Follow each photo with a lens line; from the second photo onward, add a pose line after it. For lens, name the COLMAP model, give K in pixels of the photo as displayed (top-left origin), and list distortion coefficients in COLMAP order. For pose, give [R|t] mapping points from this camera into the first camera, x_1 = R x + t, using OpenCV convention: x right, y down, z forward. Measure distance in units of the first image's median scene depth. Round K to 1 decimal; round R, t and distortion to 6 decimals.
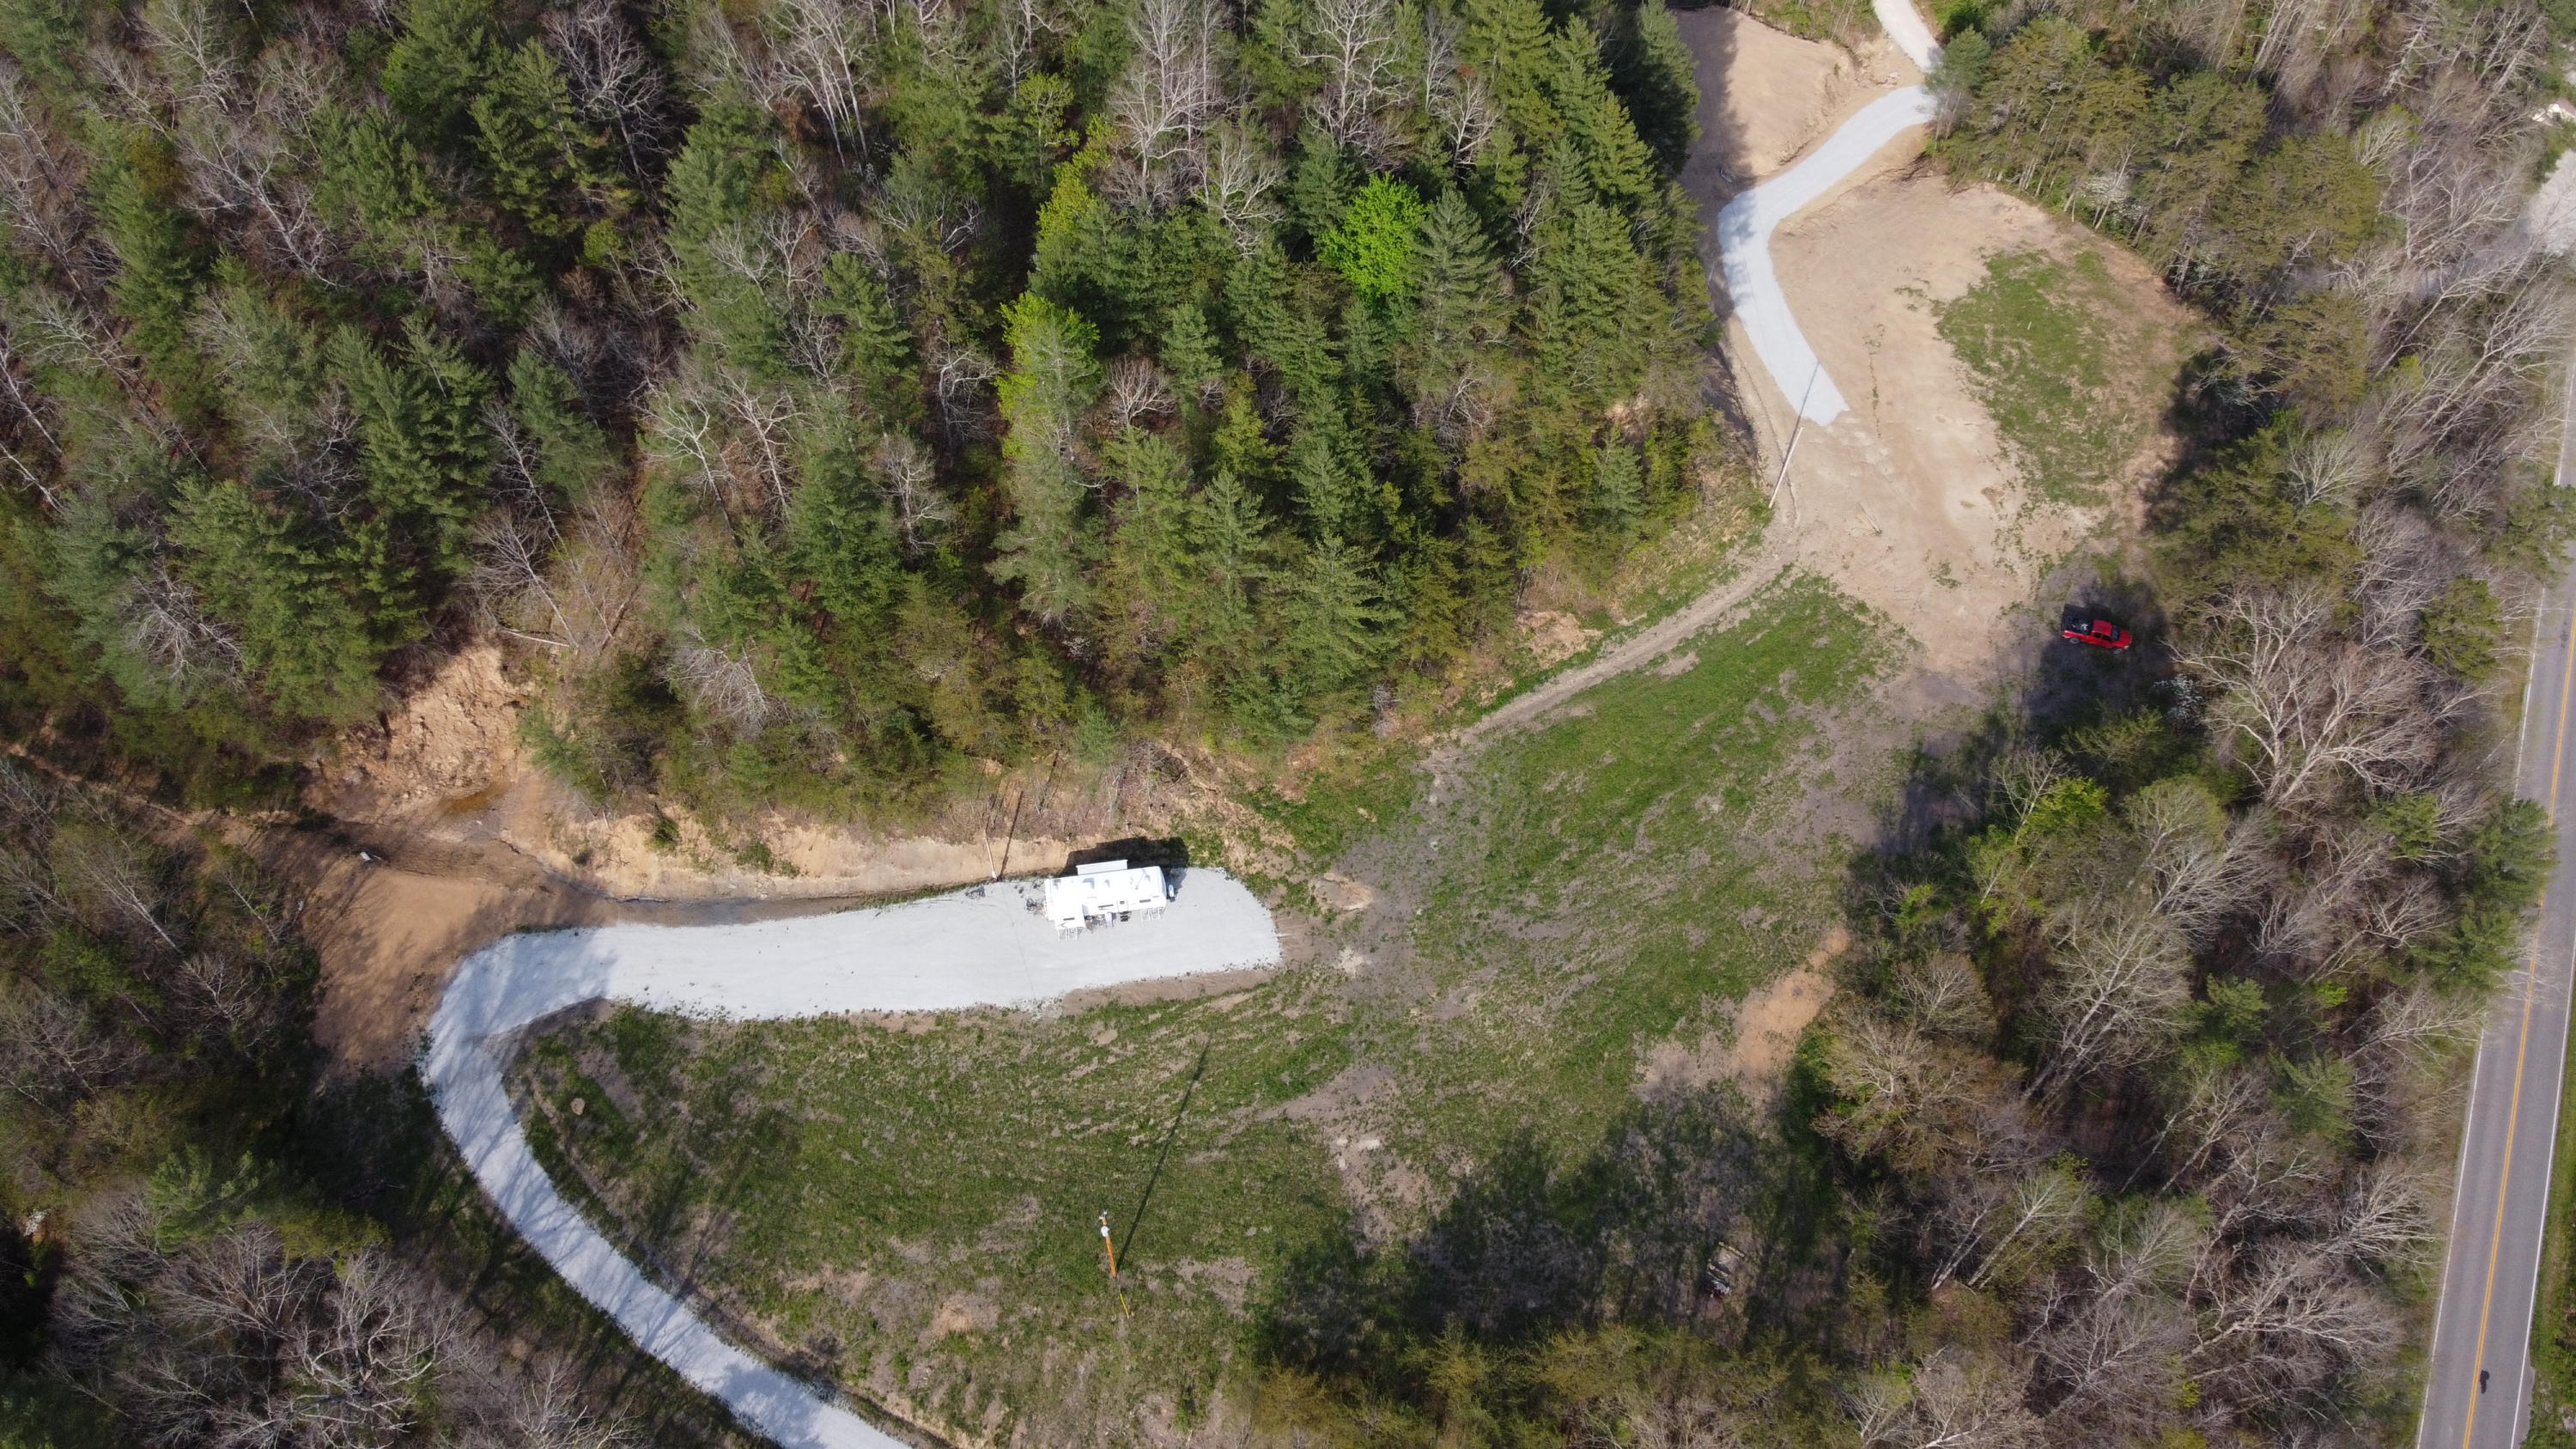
lens RADIAL K [[1869.8, 0, 1315.0], [0, 1869.8, 726.0], [0, 0, 1]] dist [0.255979, -0.616507]
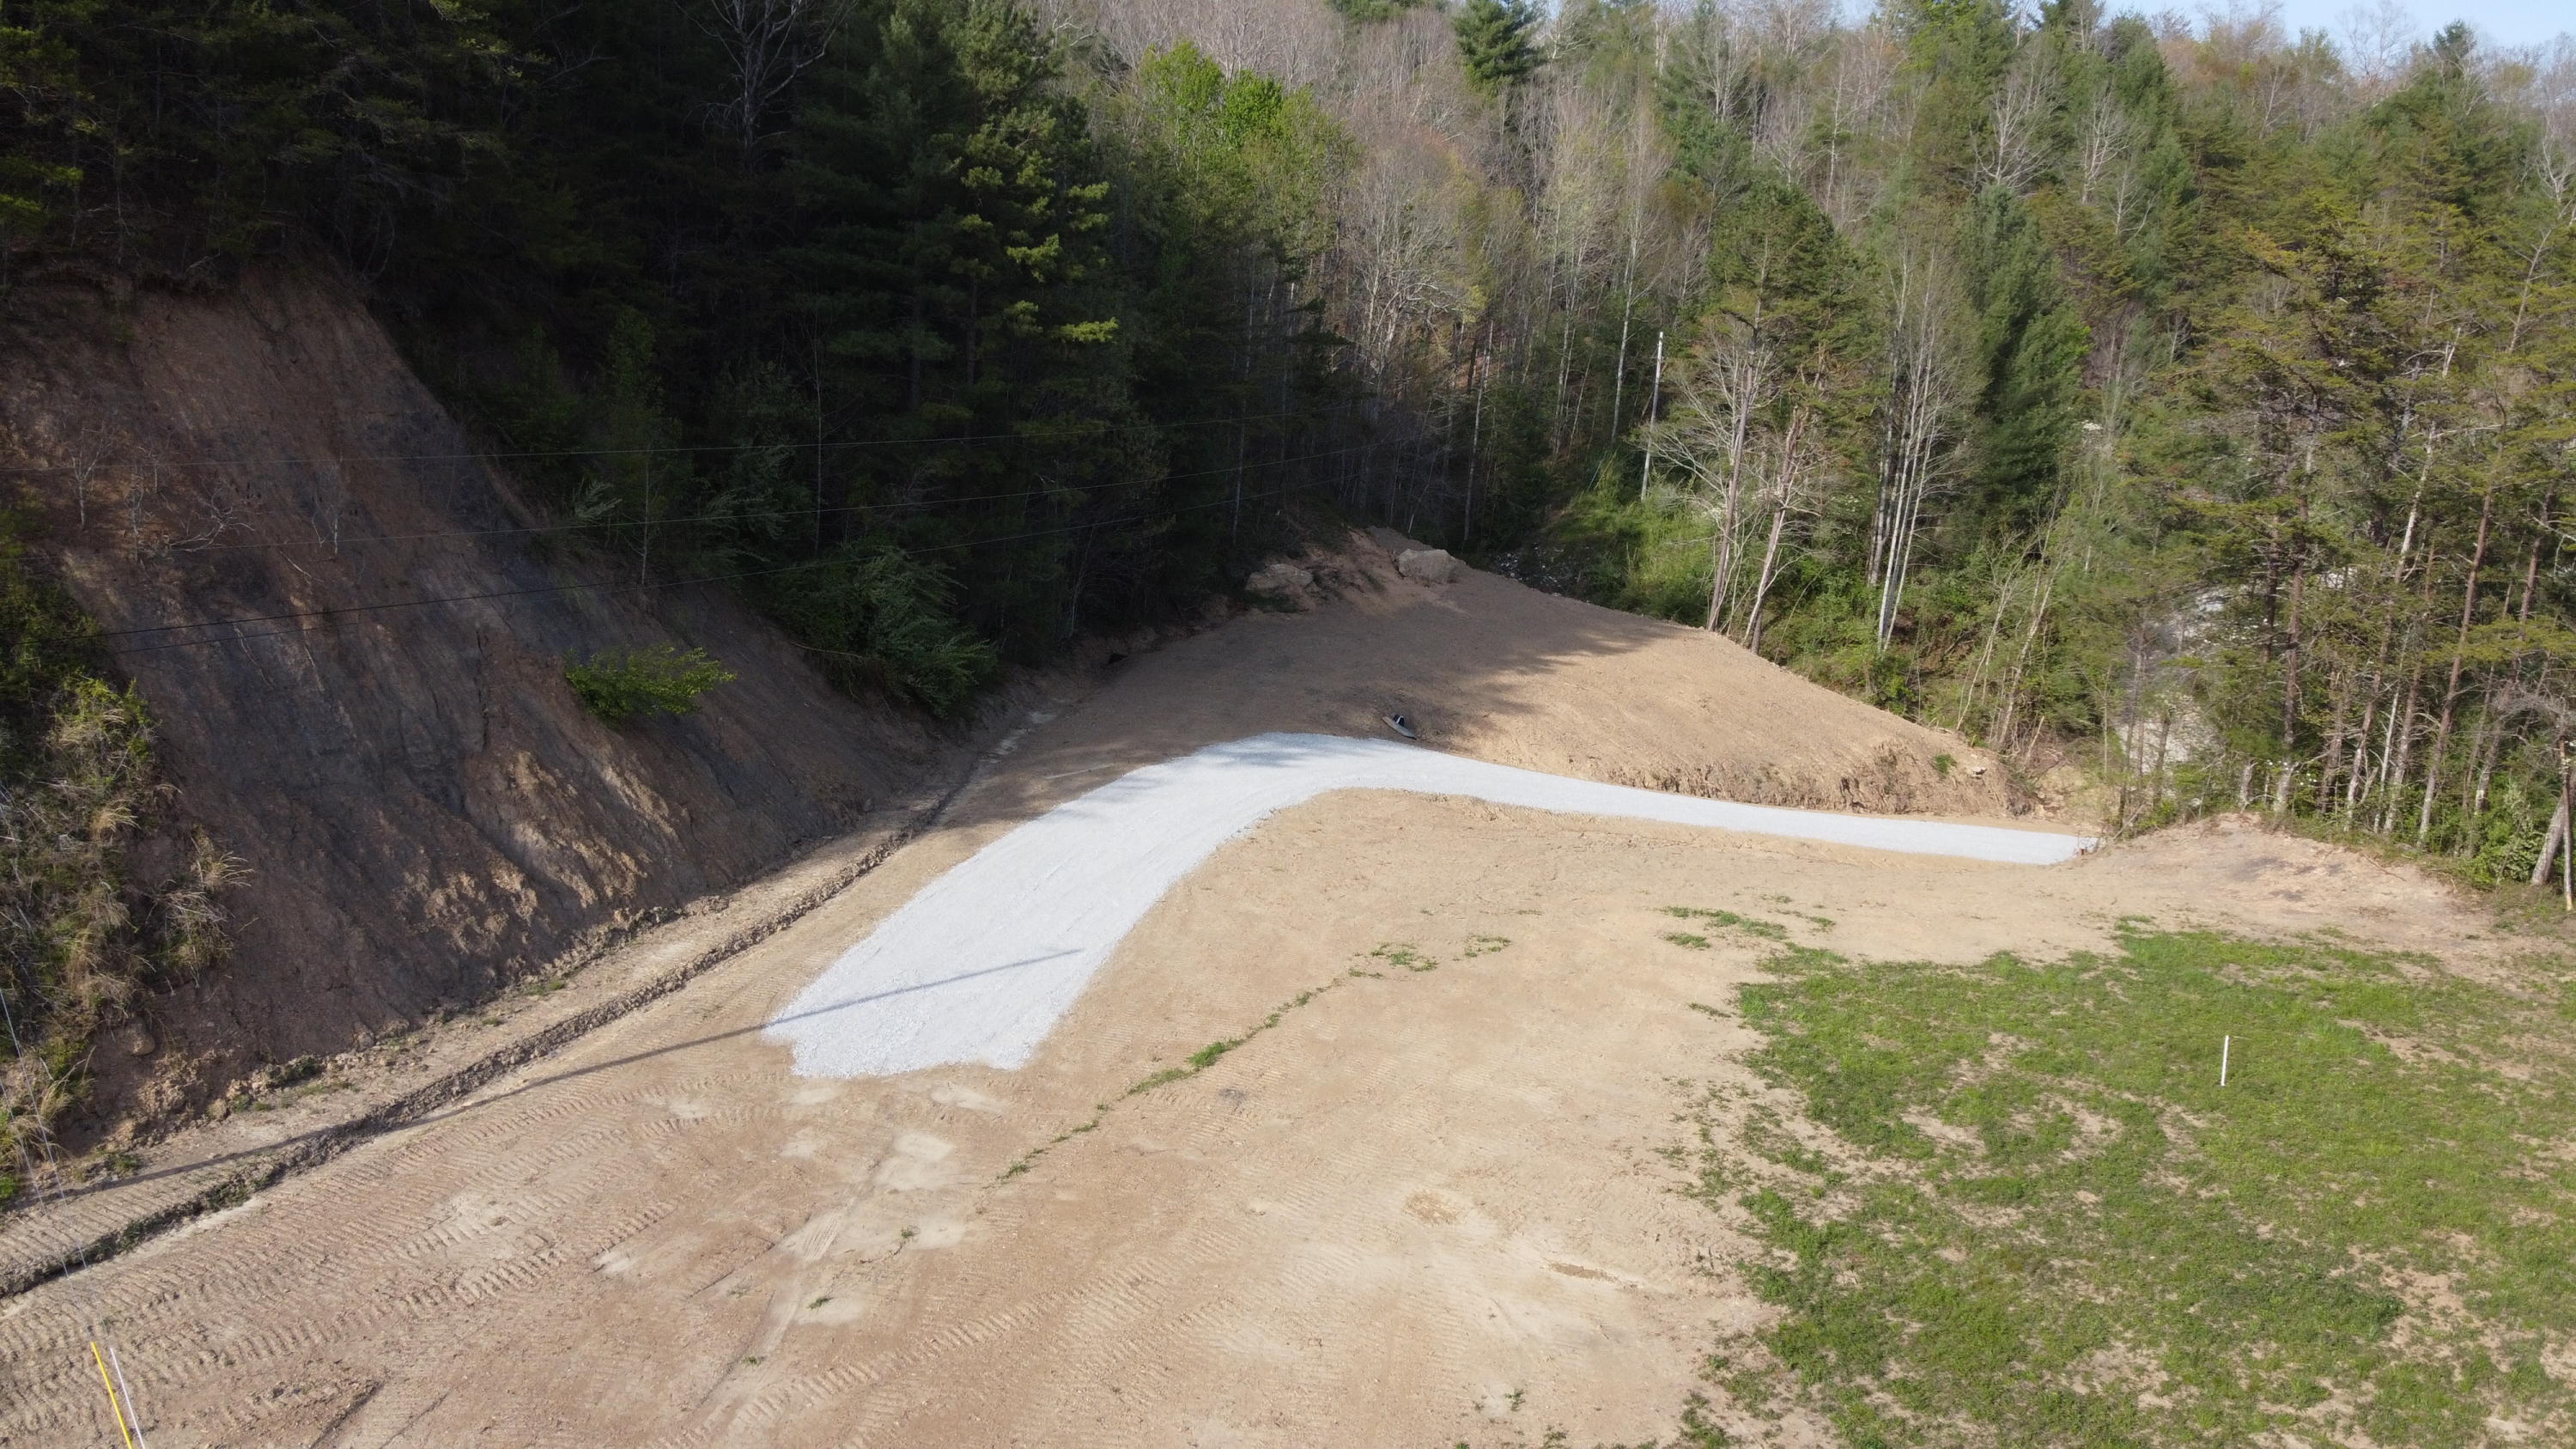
lens RADIAL K [[1915.5, 0, 1295.2], [0, 1915.5, 733.3], [0, 0, 1]] dist [0.171760, -0.281807]
pose [[0.906463, 0.131597, -0.401258, 0.465197], [-0.366132, 0.718371, -0.591516, -0.109386], [0.210410, 0.683100, 0.699358, 1.056324]]
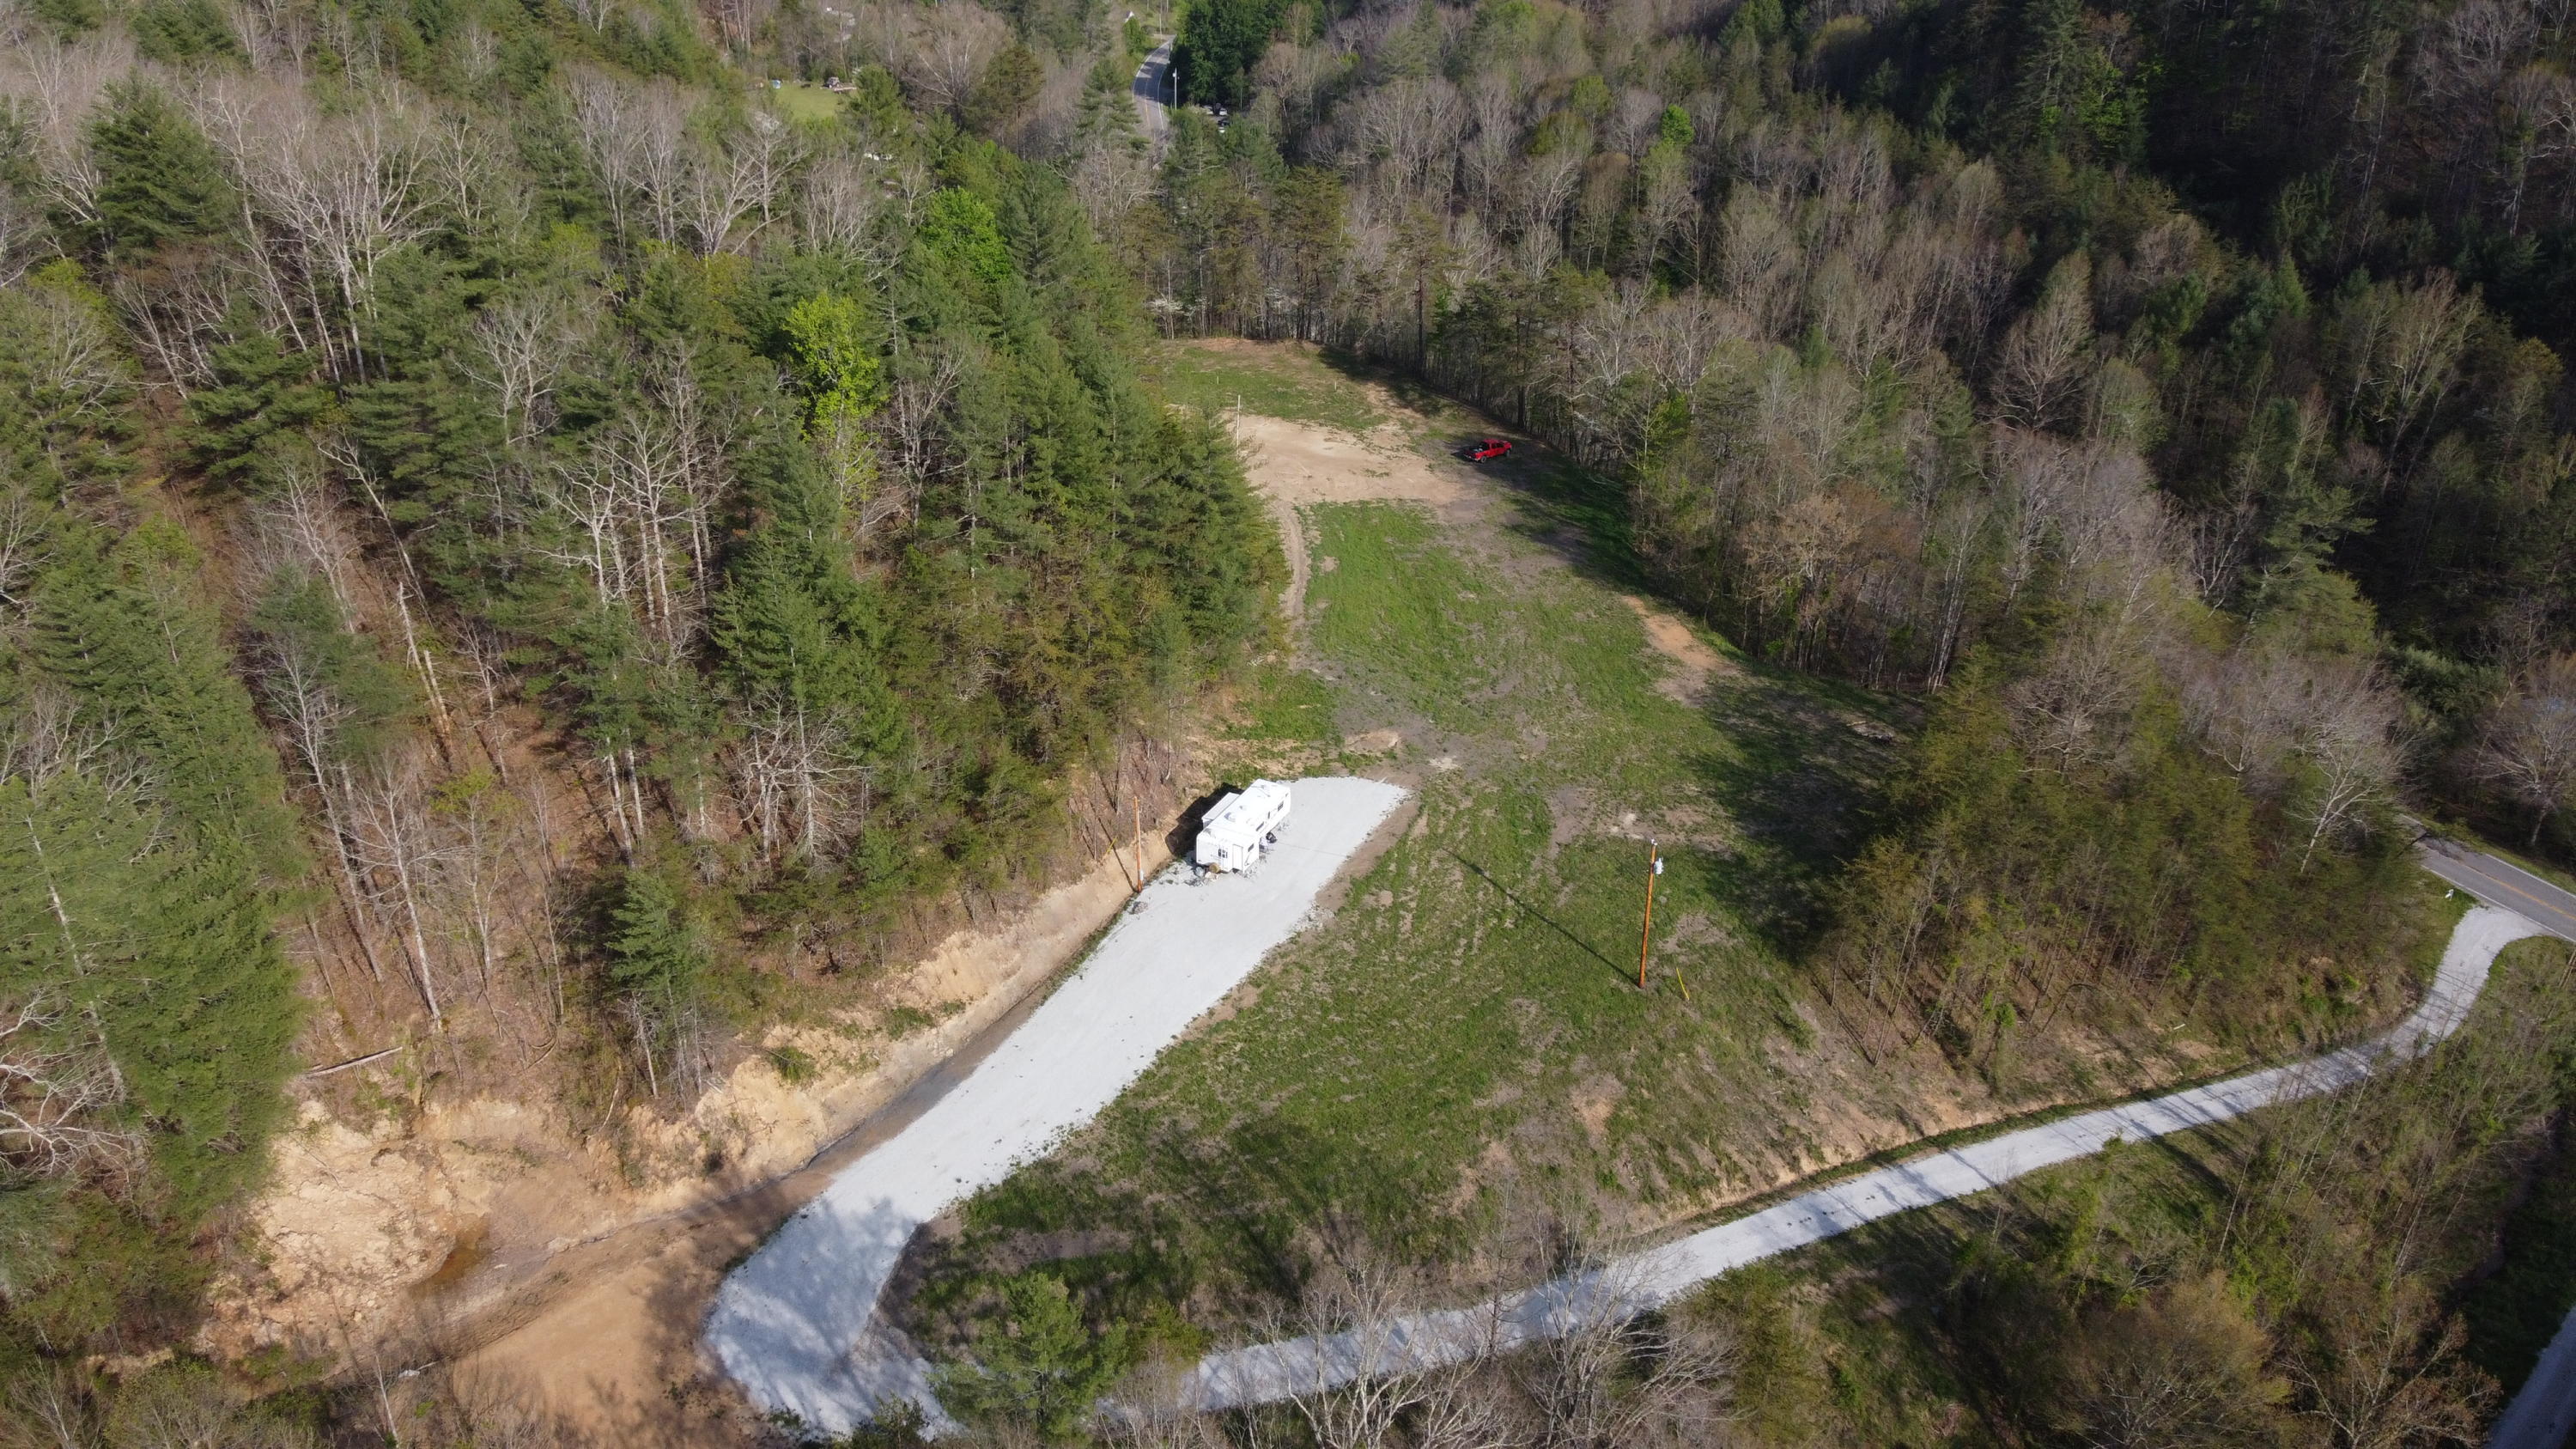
lens RADIAL K [[1886.9, 0, 1287.2], [0, 1886.9, 696.5], [0, 0, 1]] dist [0.230351, -0.482362]
pose [[0.576623, -0.372606, 0.727098, -0.716411], [0.658188, 0.739107, -0.143214, 0.183212], [-0.484040, 0.561147, 0.671430, 0.353715]]
